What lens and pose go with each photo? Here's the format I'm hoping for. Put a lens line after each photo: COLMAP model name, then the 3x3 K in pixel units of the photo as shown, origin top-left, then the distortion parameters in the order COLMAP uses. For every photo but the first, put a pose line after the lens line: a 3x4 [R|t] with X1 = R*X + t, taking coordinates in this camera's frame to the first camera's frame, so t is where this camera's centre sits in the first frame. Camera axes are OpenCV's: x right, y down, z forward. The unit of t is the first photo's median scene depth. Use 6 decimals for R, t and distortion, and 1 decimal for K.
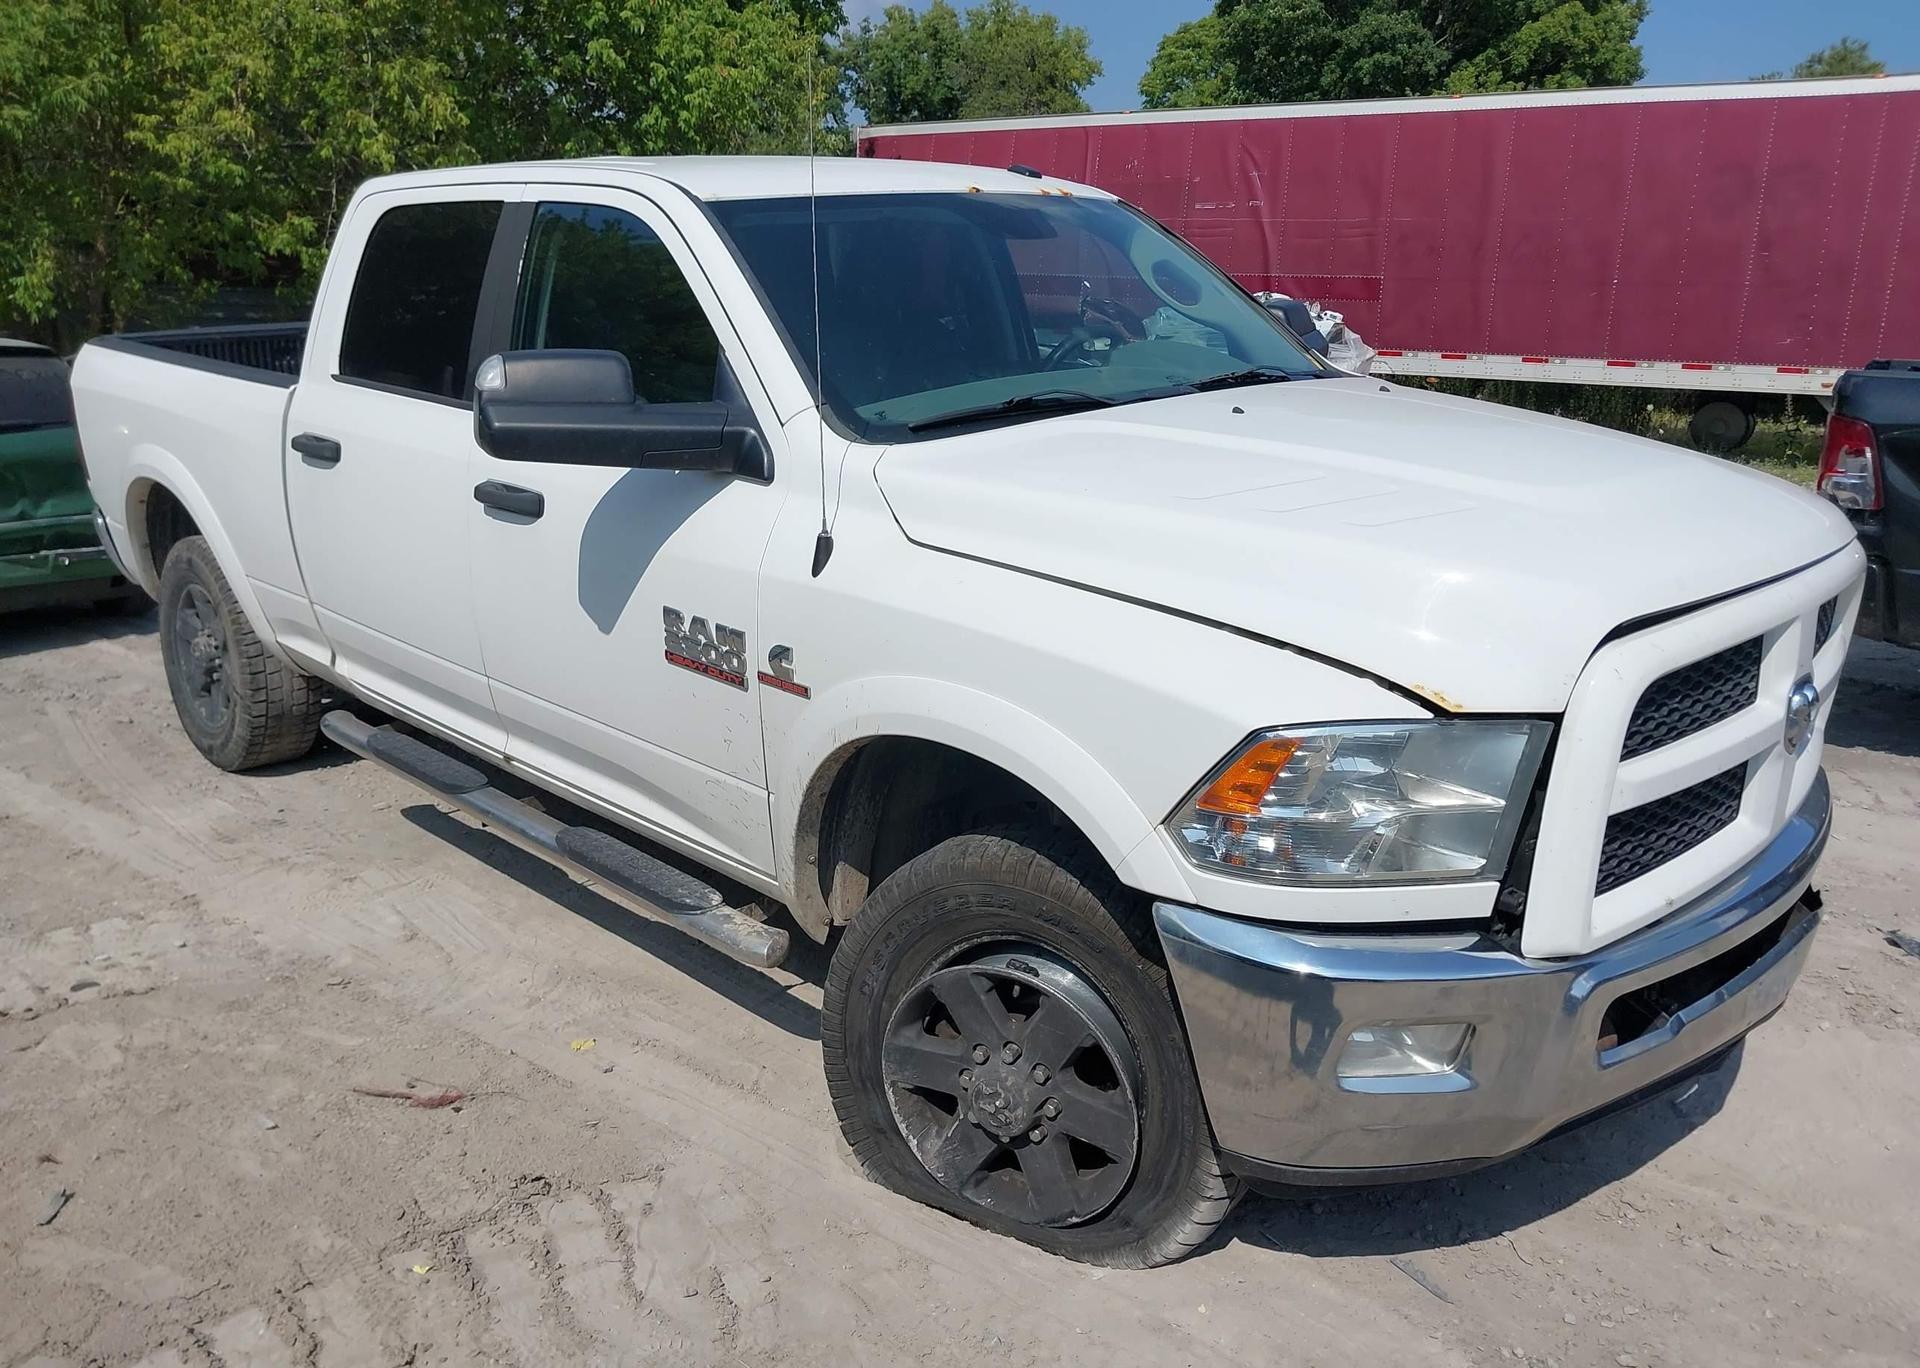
lens RADIAL K [[1562.1, 0, 946.6], [0, 1562.1, 690.0], [0, 0, 1]] dist [0.025037, -0.047674]
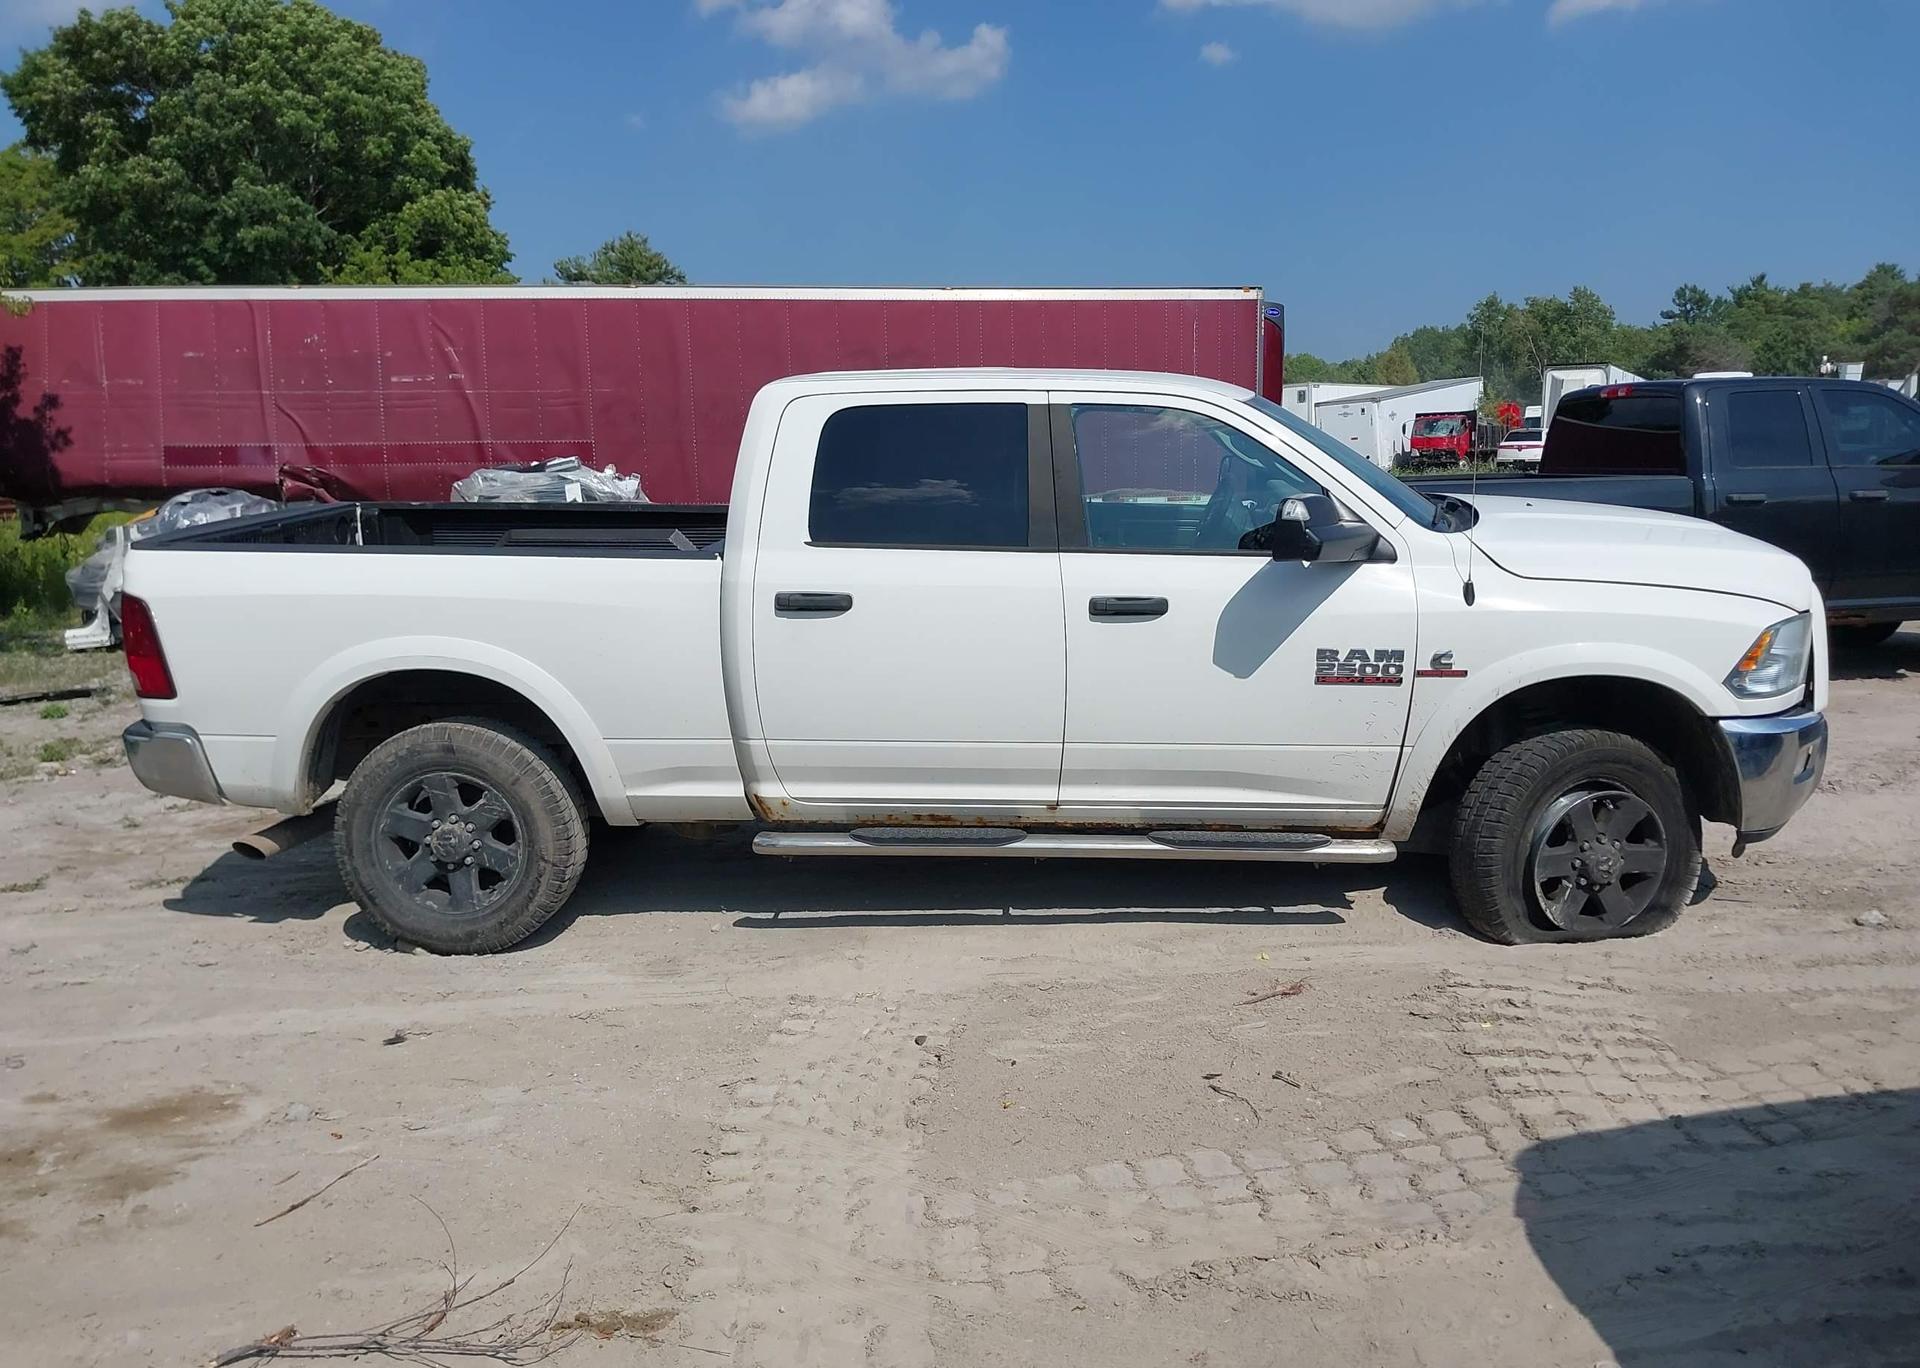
lens RADIAL K [[1562.1, 0, 974.8], [0, 1562.1, 667.8], [0, 0, 1]] dist [0.025037, -0.047674]
pose [[0.728750, -0.127532, 0.672799, -0.677709], [0.200811, 0.979110, -0.031915, -0.024096], [-0.654674, 0.158364, 0.739136, 0.017805]]
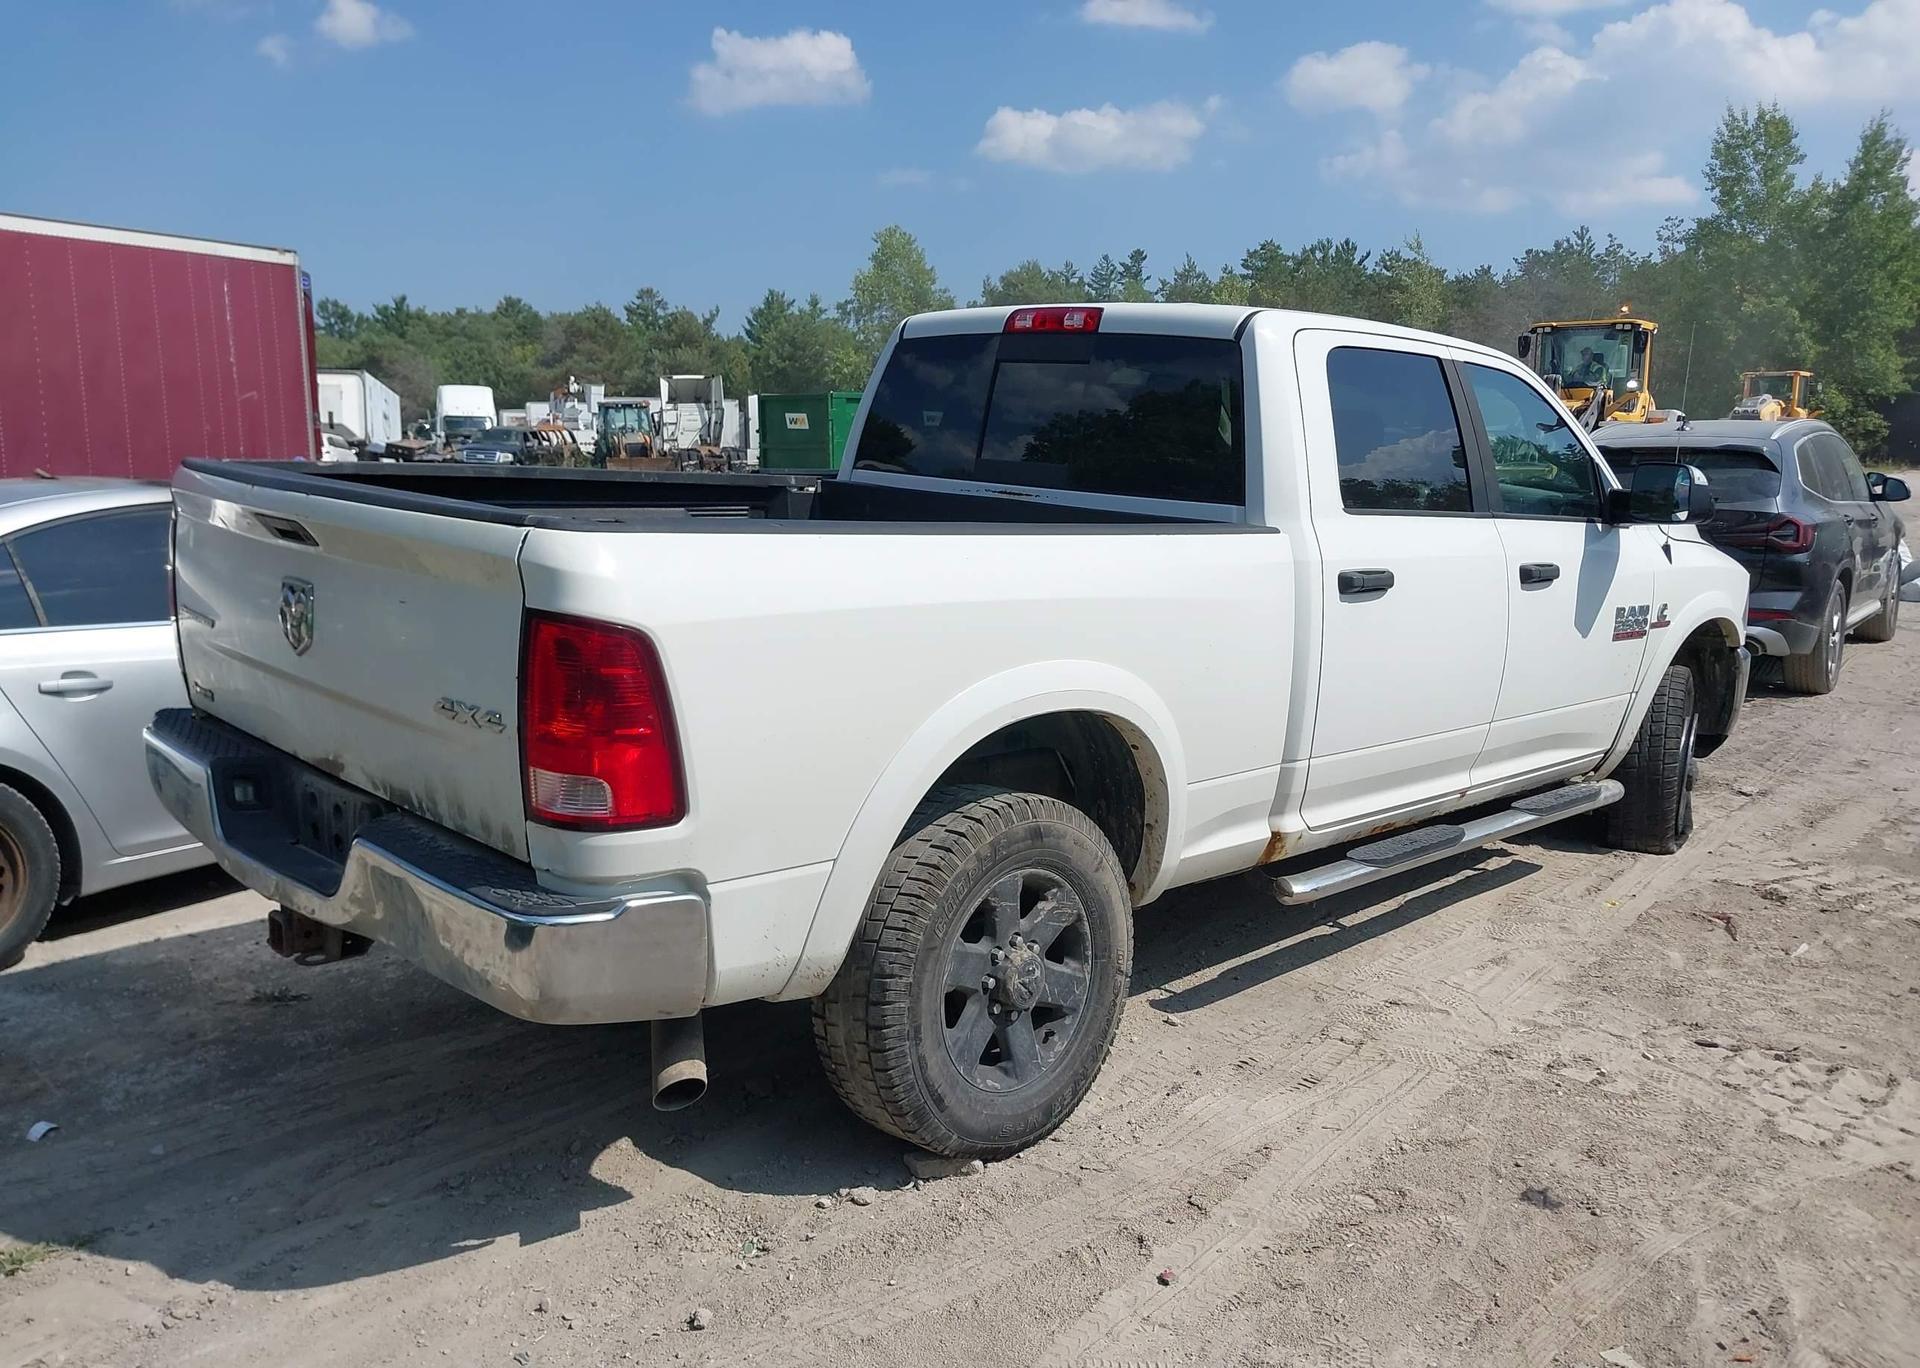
lens RADIAL K [[1562.1, 0, 1001.0], [0, 1562.1, 658.9], [0, 0, 1]] dist [0.025037, -0.047674]
pose [[-0.037870, -0.148345, 0.988210, -0.830670], [0.237604, 0.959221, 0.153098, -0.188933], [-0.970624, 0.240600, -0.001079, 0.742568]]
